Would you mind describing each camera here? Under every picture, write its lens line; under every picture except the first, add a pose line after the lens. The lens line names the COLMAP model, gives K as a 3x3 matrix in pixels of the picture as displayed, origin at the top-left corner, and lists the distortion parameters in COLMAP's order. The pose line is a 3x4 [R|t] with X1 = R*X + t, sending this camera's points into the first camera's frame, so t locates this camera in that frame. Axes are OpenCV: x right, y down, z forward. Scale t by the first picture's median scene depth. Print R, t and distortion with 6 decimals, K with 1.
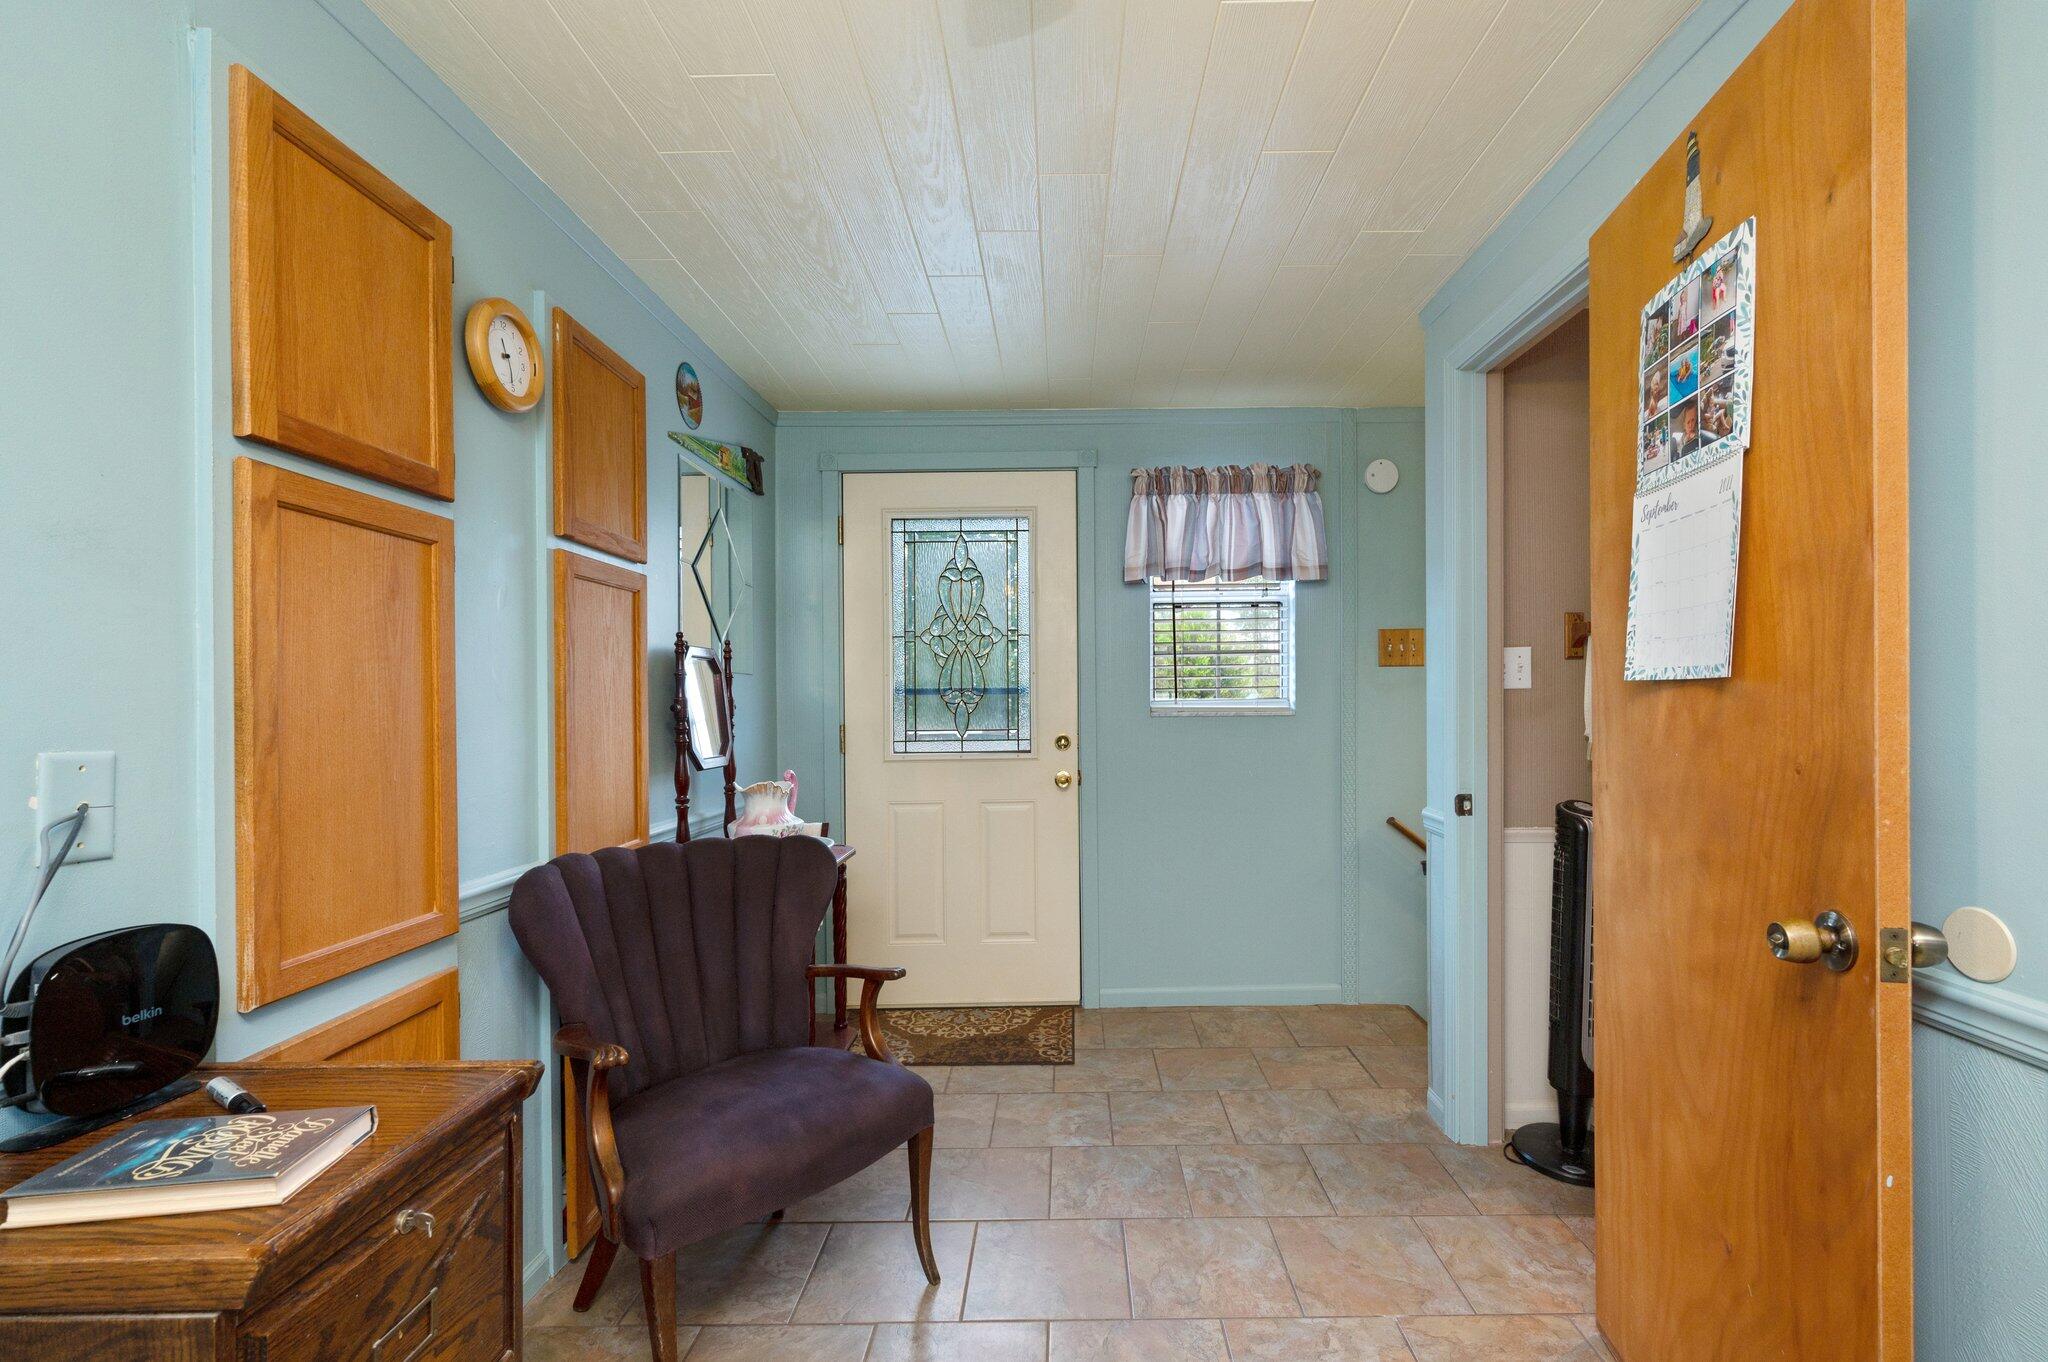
lens RADIAL K [[923.5, 0, 1024.4], [0, 923.5, 683.1], [0, 0, 1]] dist [-0.002034, -0.000231]
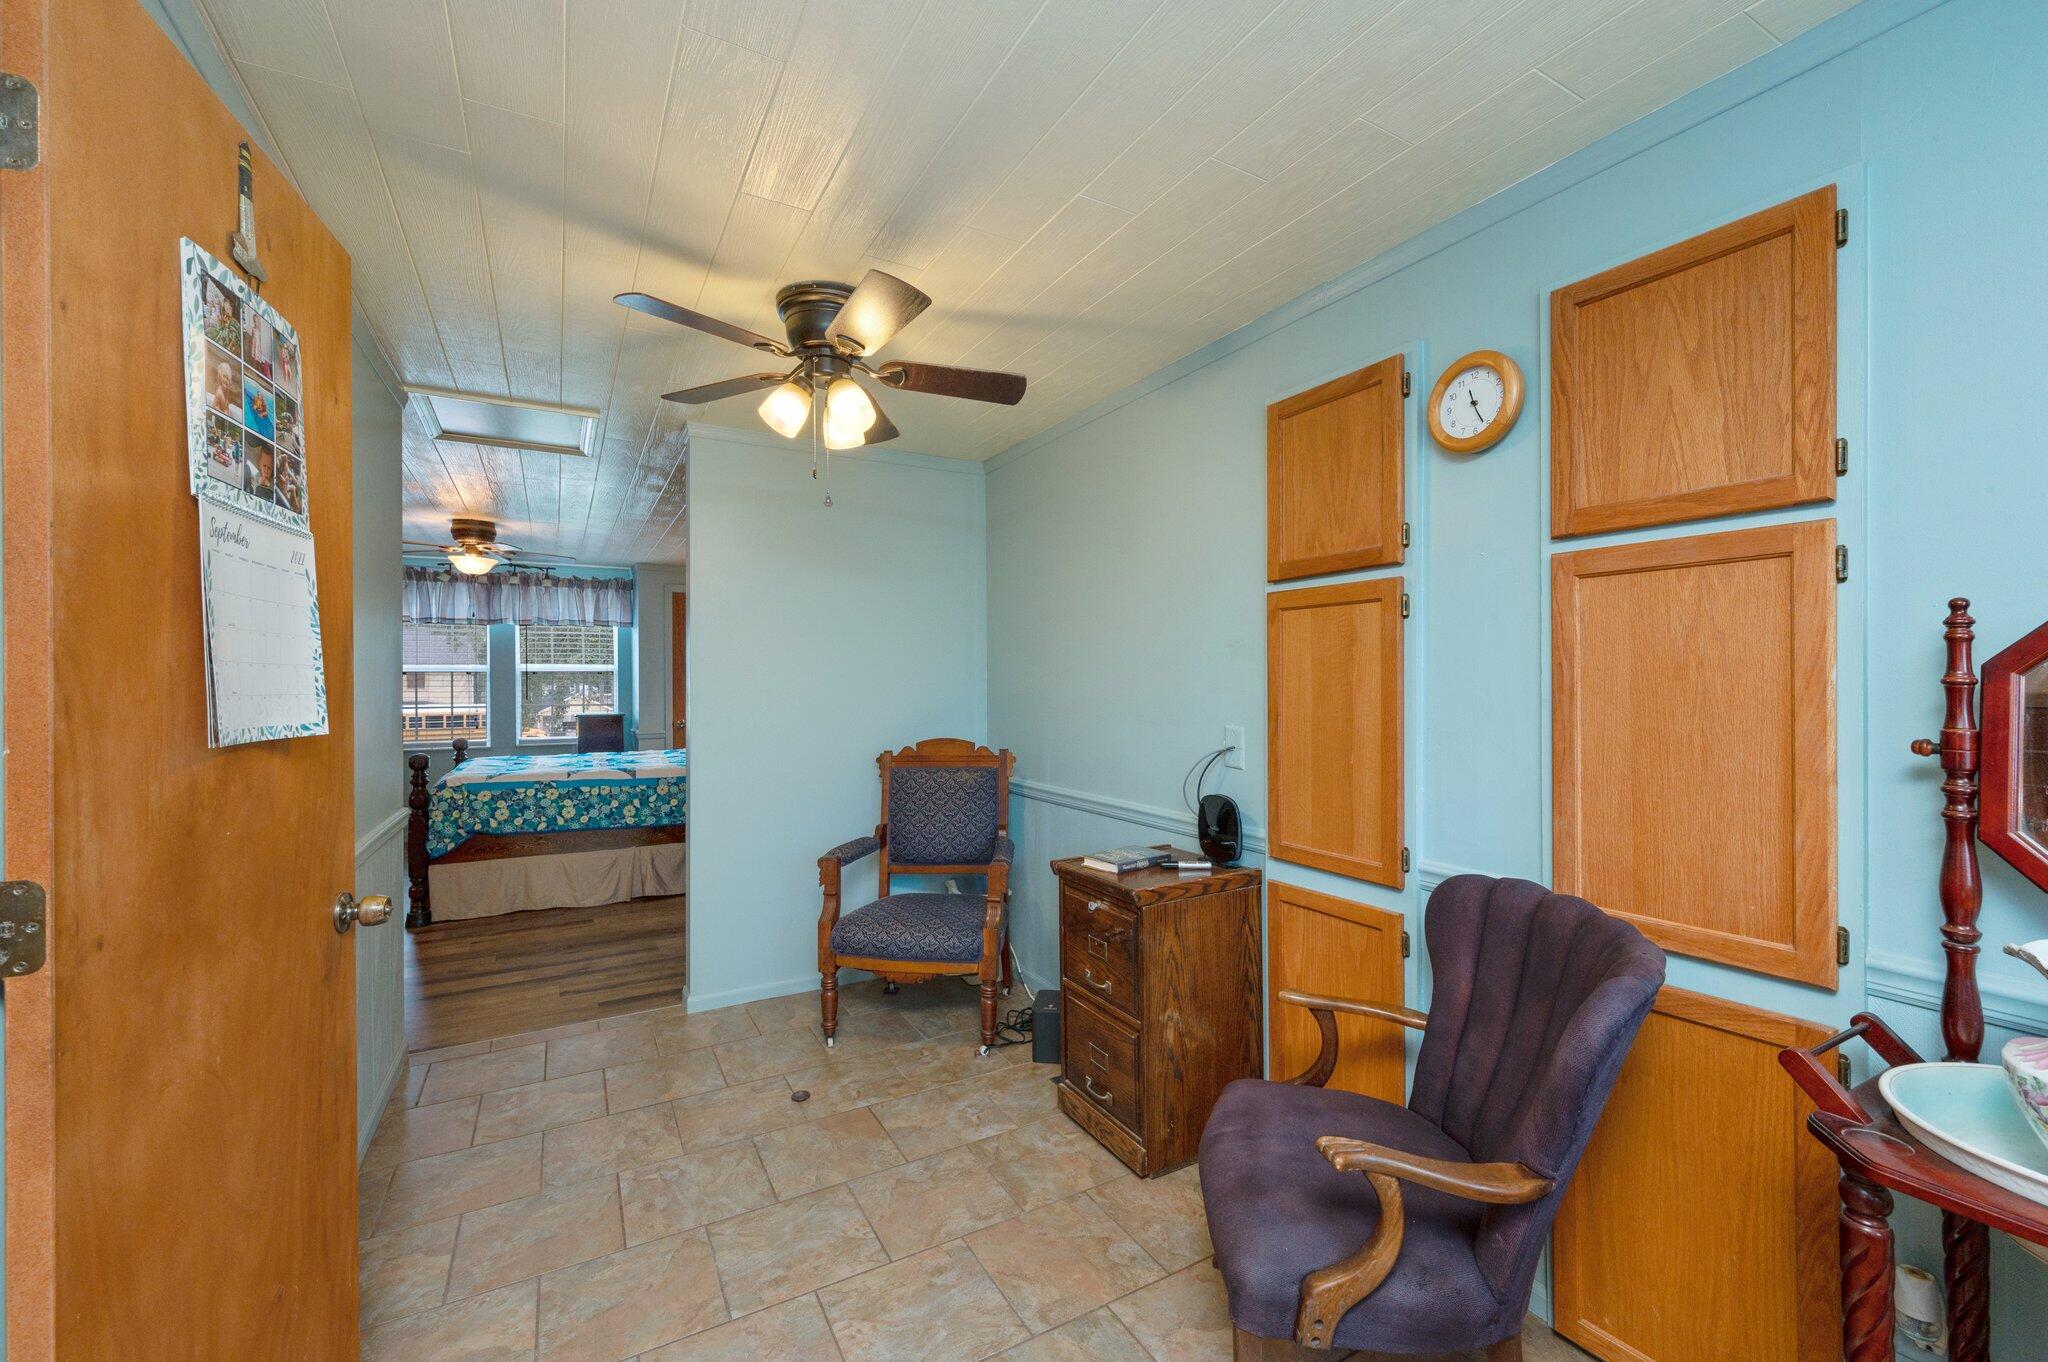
lens RADIAL K [[818.3, 0, 1024.2], [0, 818.3, 688.4], [0, 0, 1]] dist [0.014700, 0.000058]
pose [[-0.853814, 0.020895, -0.520159, 0.465136], [0.023241, 0.999728, 0.002011, -0.033890], [0.520059, -0.010372, -0.854067, 1.772924]]
